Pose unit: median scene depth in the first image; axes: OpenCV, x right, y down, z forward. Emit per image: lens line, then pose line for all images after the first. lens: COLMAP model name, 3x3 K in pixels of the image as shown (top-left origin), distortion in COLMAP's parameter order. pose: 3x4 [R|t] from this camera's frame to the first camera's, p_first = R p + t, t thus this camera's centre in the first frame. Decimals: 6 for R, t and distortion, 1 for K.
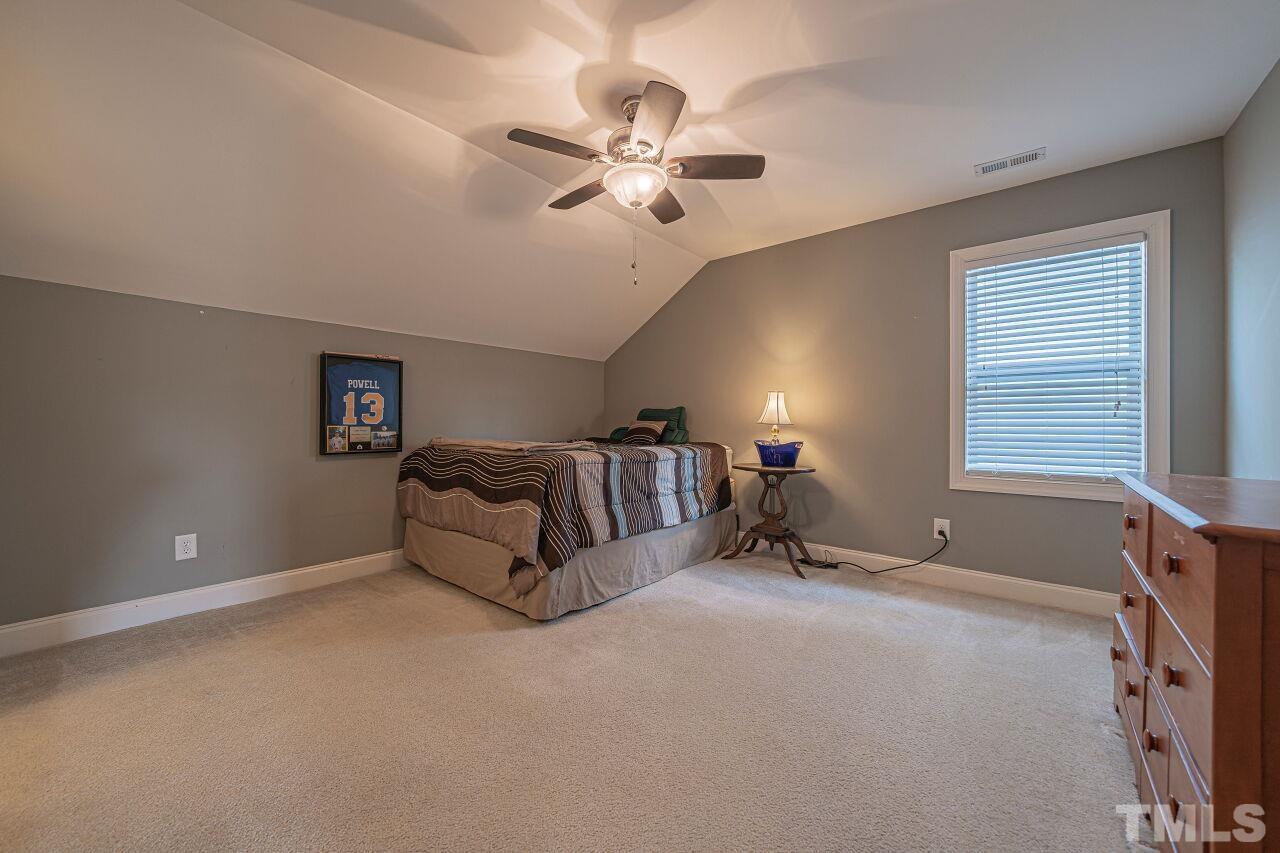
lens RADIAL K [[489.8, 0, 631.1], [0, 489.8, 425.4], [0, 0, 1]] dist [-0.000768, 0.000157]
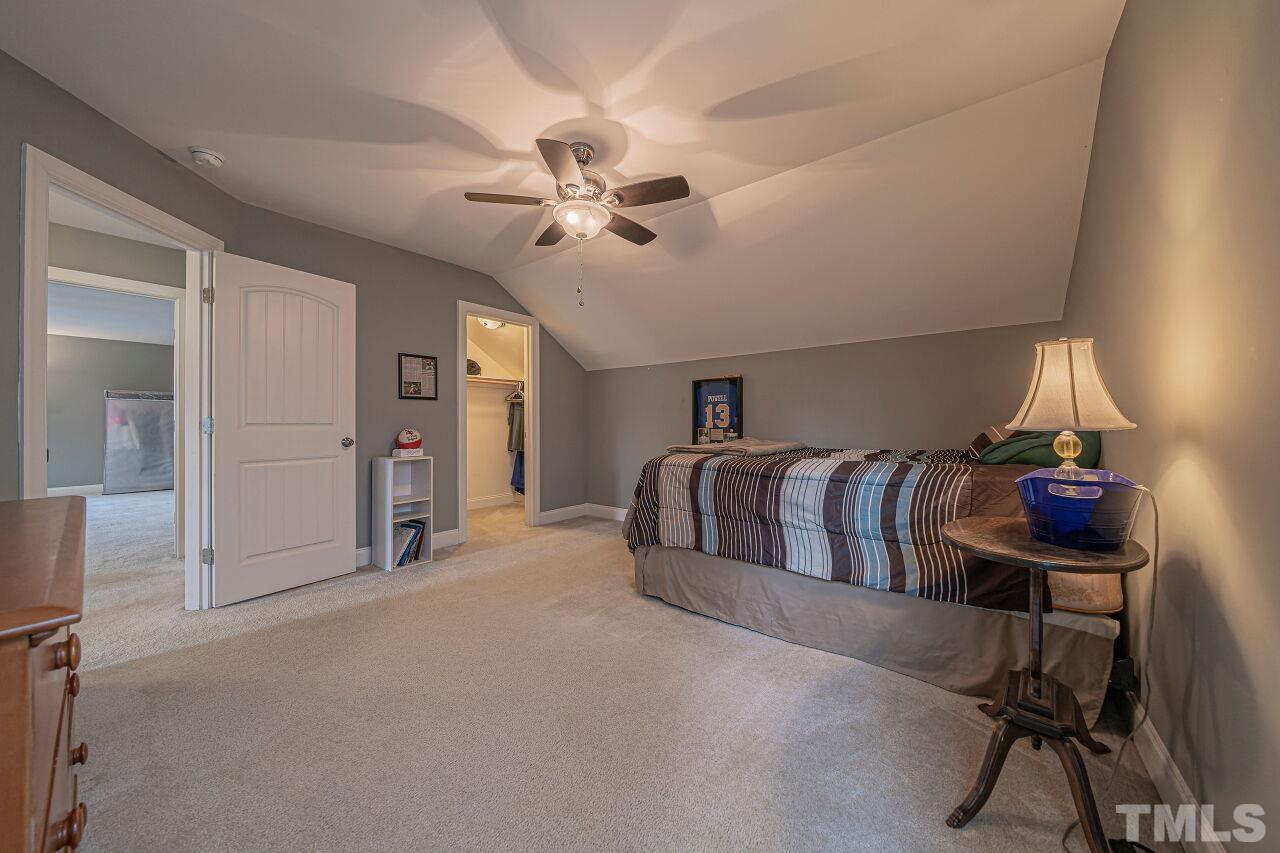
lens RADIAL K [[442.3, 0, 631.7], [0, 442.3, 423.3], [0, 0, 1]] dist [-0.011811, 0.001502]
pose [[0.025538, -0.007923, -0.999642, 0.715093], [-0.002700, 0.999964, -0.007994, -0.003262], [0.999670, 0.002903, 0.025516, 0.751124]]
